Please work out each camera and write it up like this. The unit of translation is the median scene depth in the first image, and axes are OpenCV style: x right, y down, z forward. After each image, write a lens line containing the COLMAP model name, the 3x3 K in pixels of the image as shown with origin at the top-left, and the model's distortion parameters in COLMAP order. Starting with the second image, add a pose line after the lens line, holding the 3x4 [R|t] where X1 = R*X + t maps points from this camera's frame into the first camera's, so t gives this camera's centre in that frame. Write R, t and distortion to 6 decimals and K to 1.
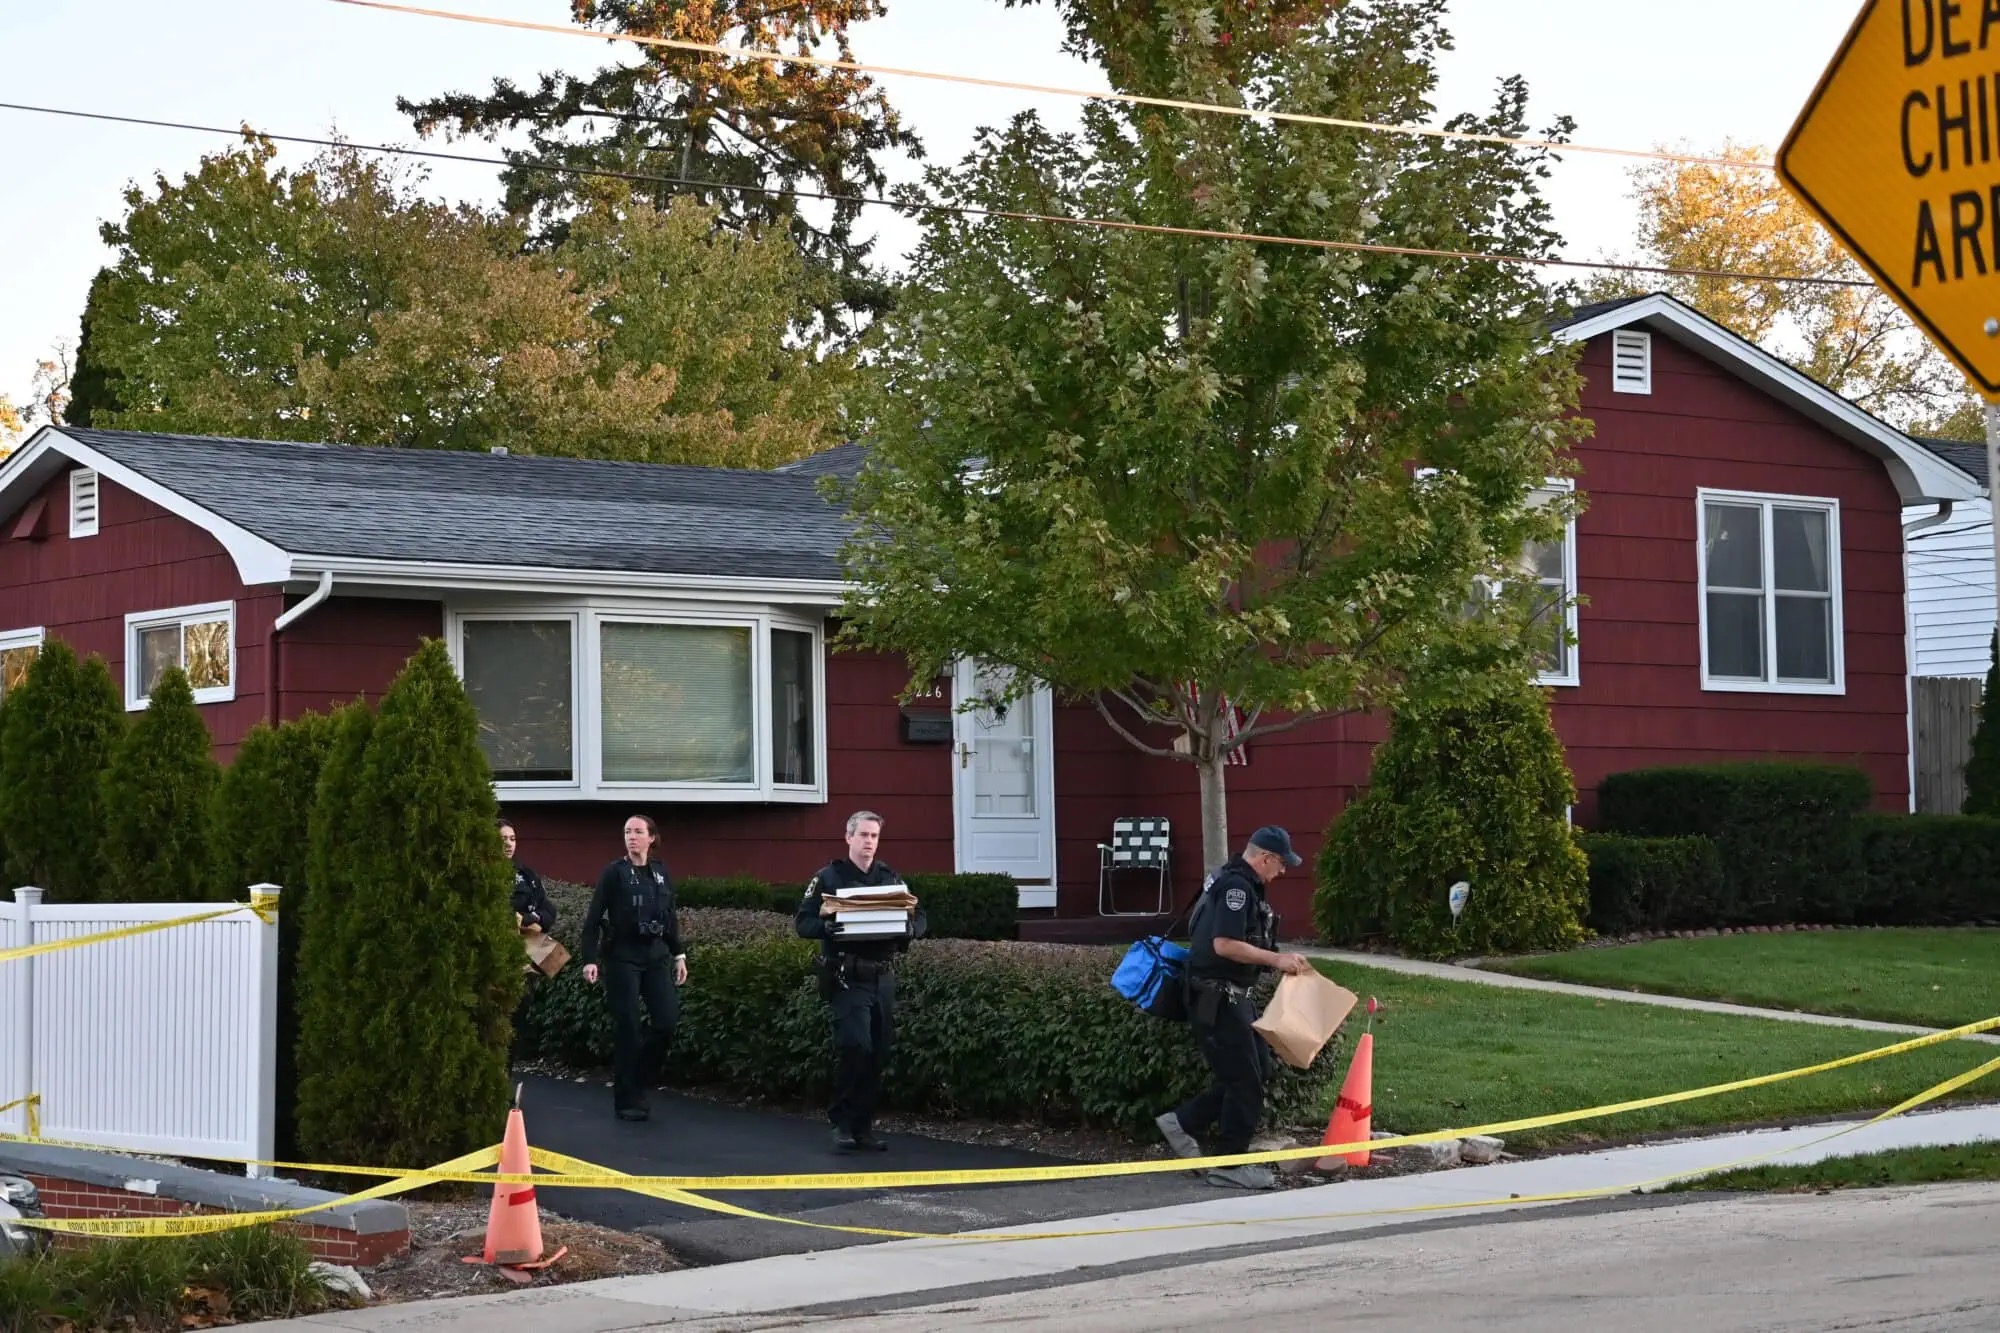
lens RADIAL K [[4184.6, 0, 1001.6], [0, 4184.6, 727.6], [0, 0, 1]] dist [-0.023241, 0.059966]
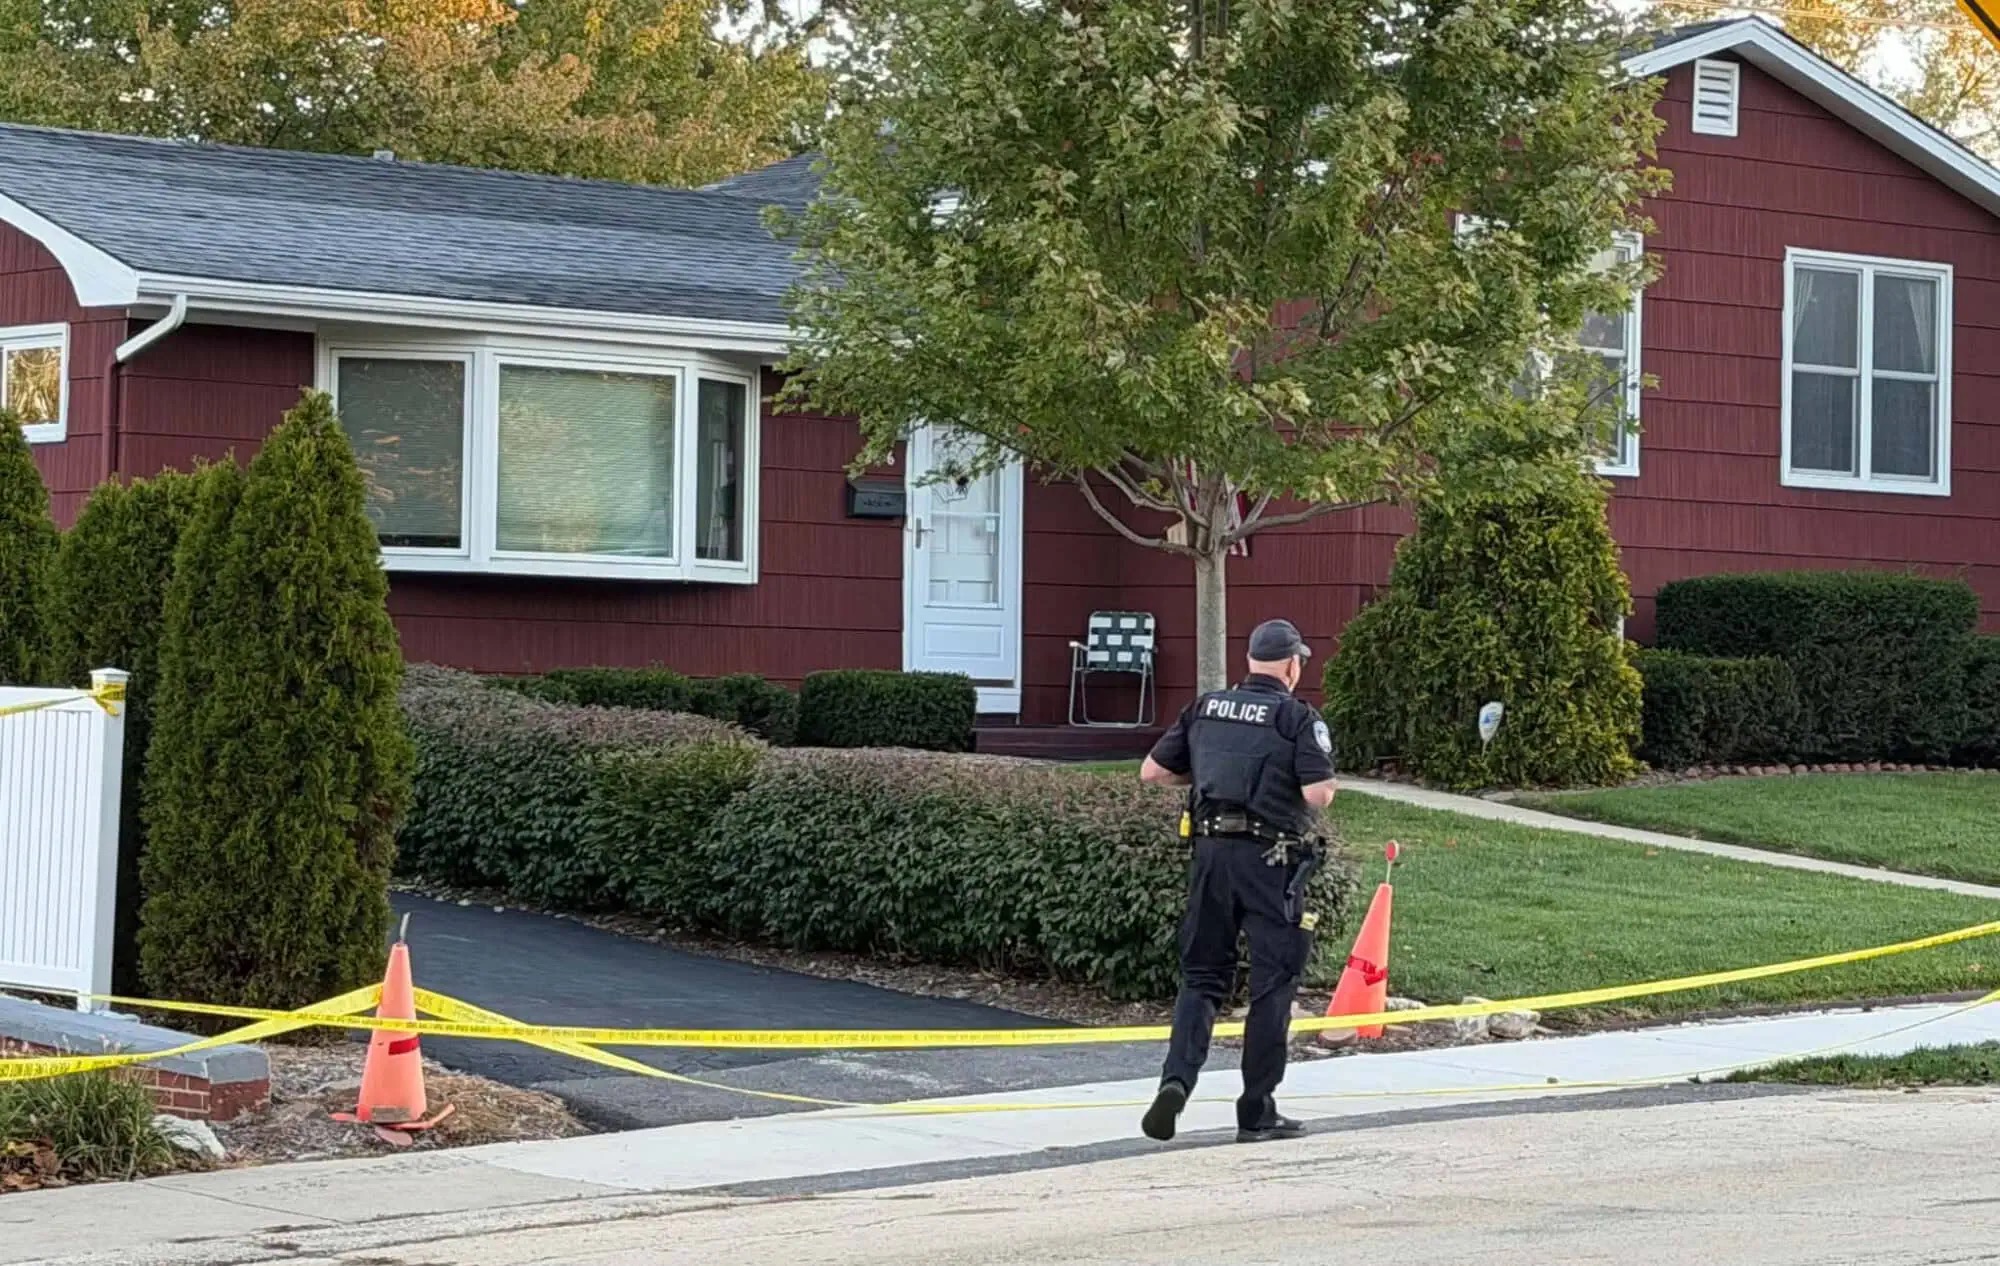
lens RADIAL K [[4917.8, 0, 1000.0], [0, 4917.8, 633.0], [0, 0, 1]] dist [0.078858, 0.411602]
pose [[0.999342, 0.034074, 0.012433, -0.005095], [-0.034440, 0.998940, 0.030542, -0.005352], [-0.011380, -0.030950, 0.999456, -0.008681]]
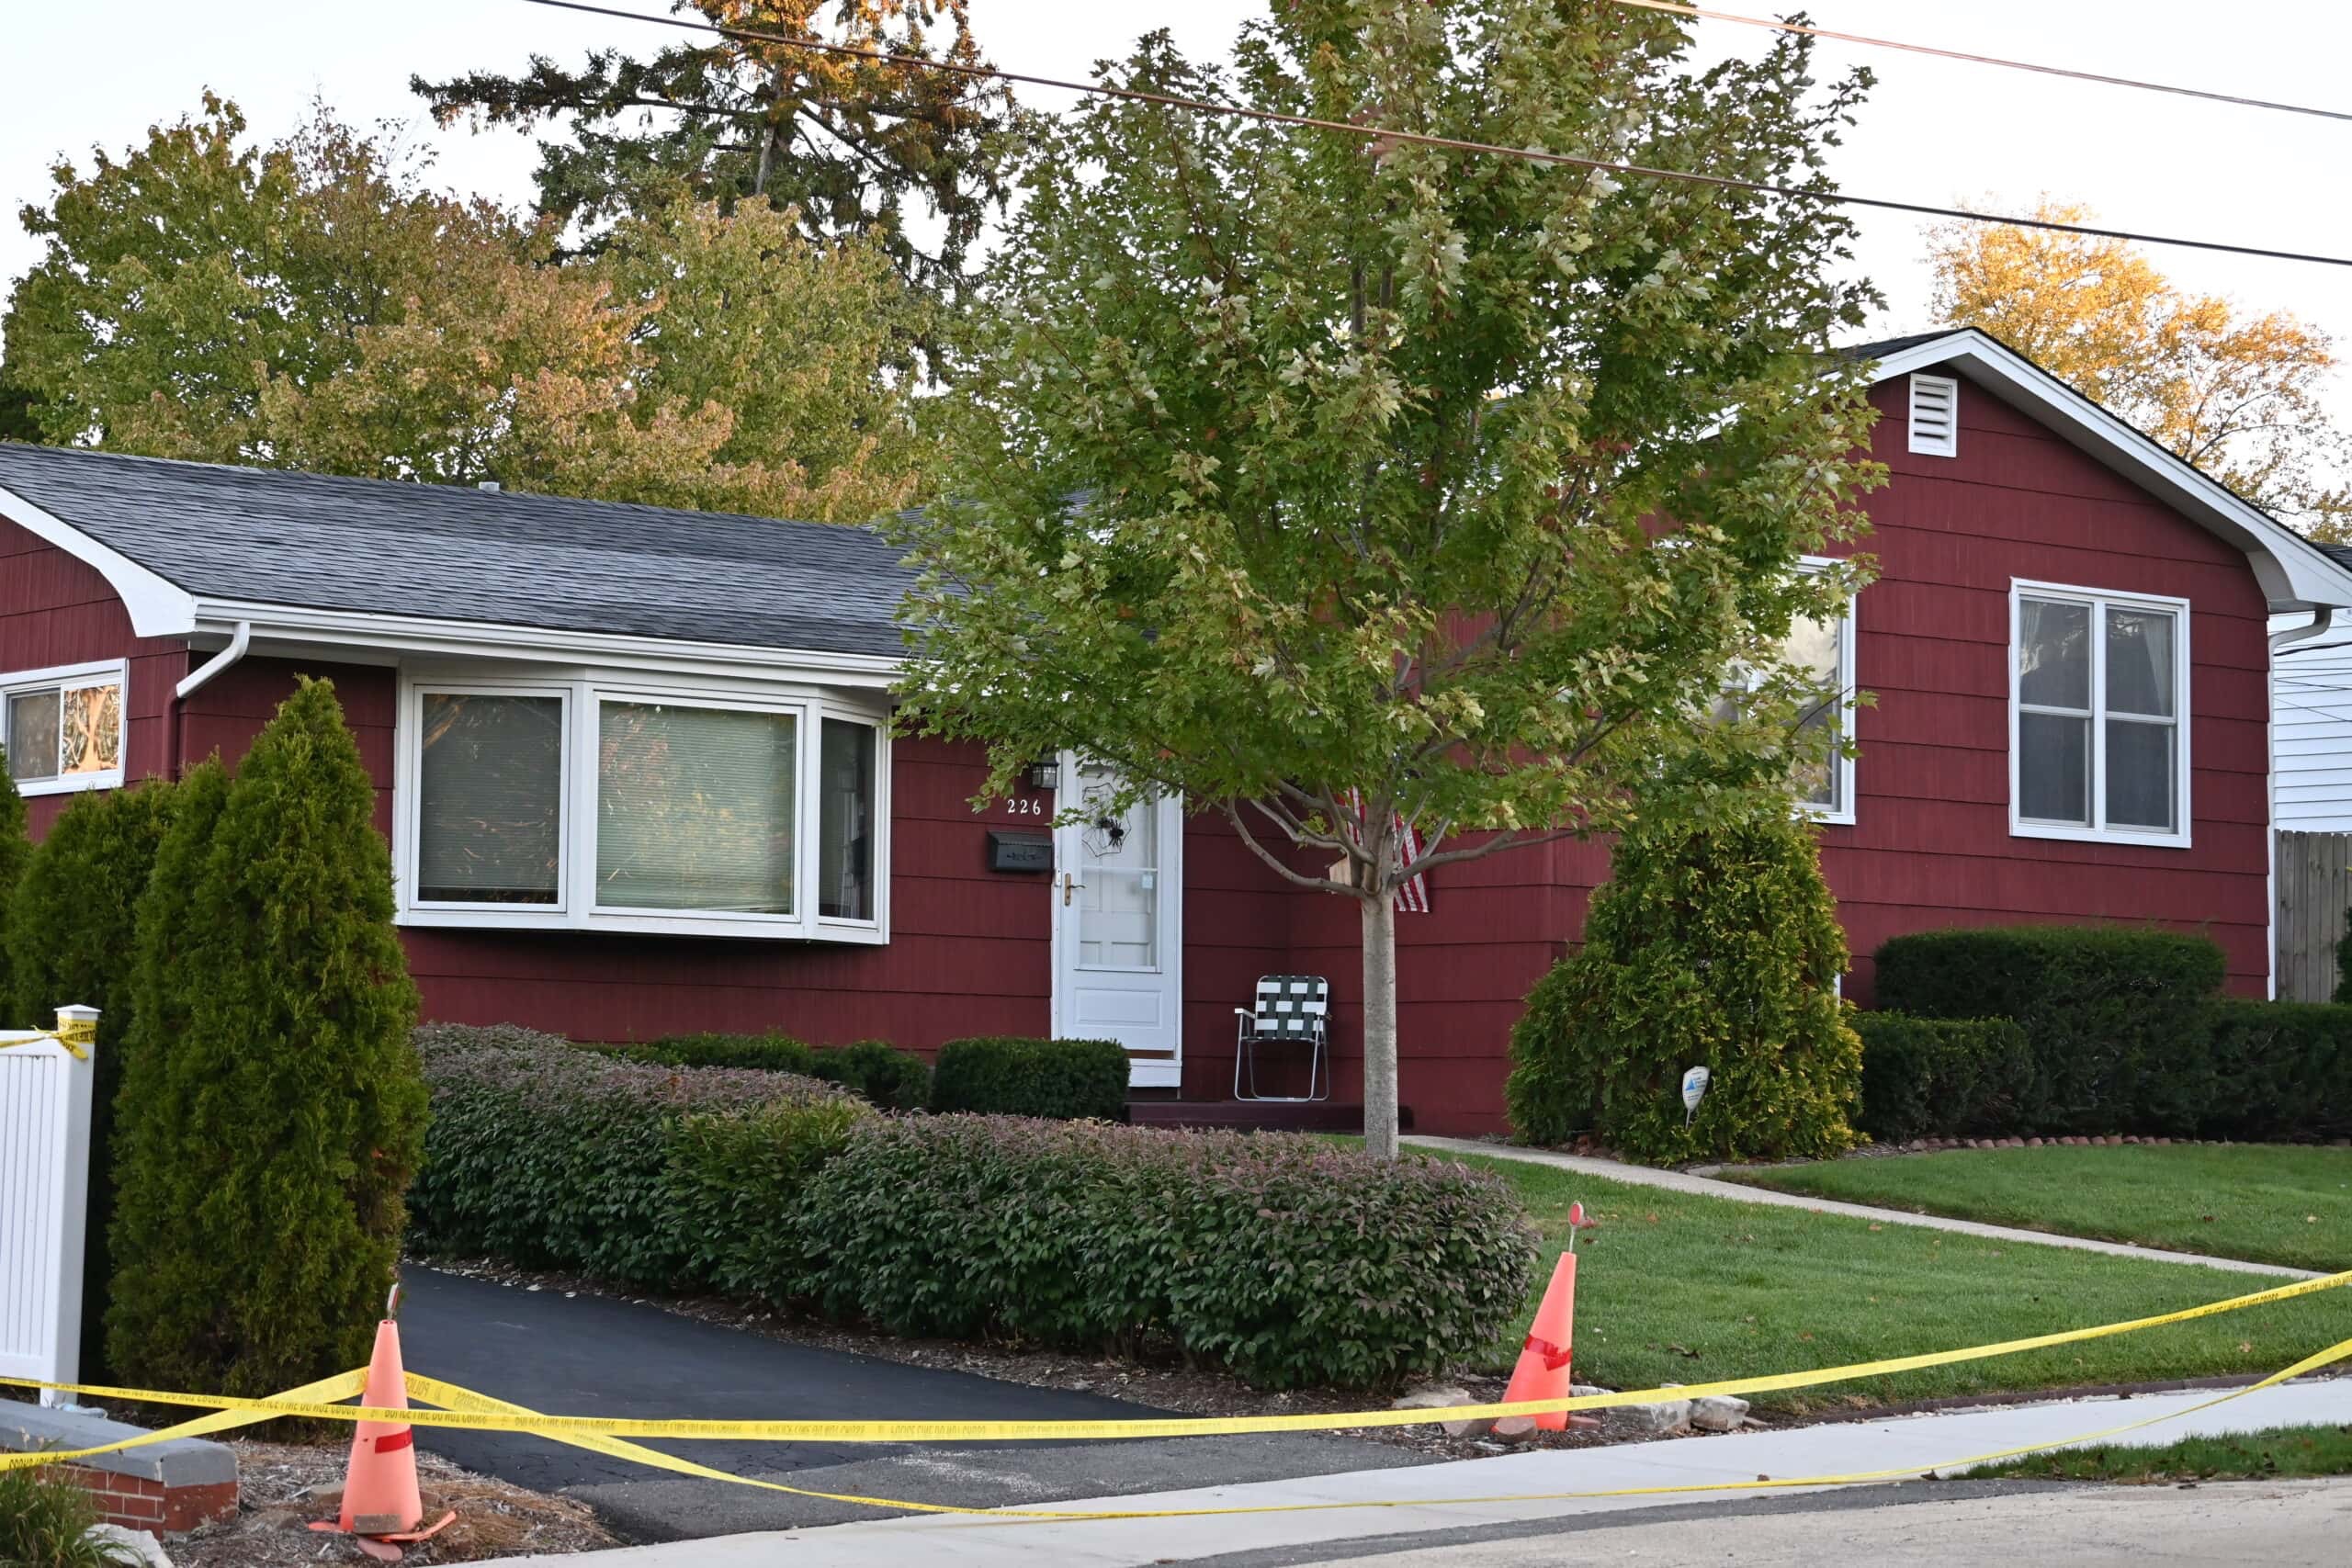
lens RADIAL K [[4920.7, 0, 1177.9], [0, 4920.7, 855.9], [0, 0, 1]] dist [-0.023241, 0.059966]
pose [[0.999586, 0.028537, 0.003786, 0.010076], [-0.028503, 0.999554, -0.008859, 0.009919], [-0.004037, 0.008748, 0.999954, 0.100690]]
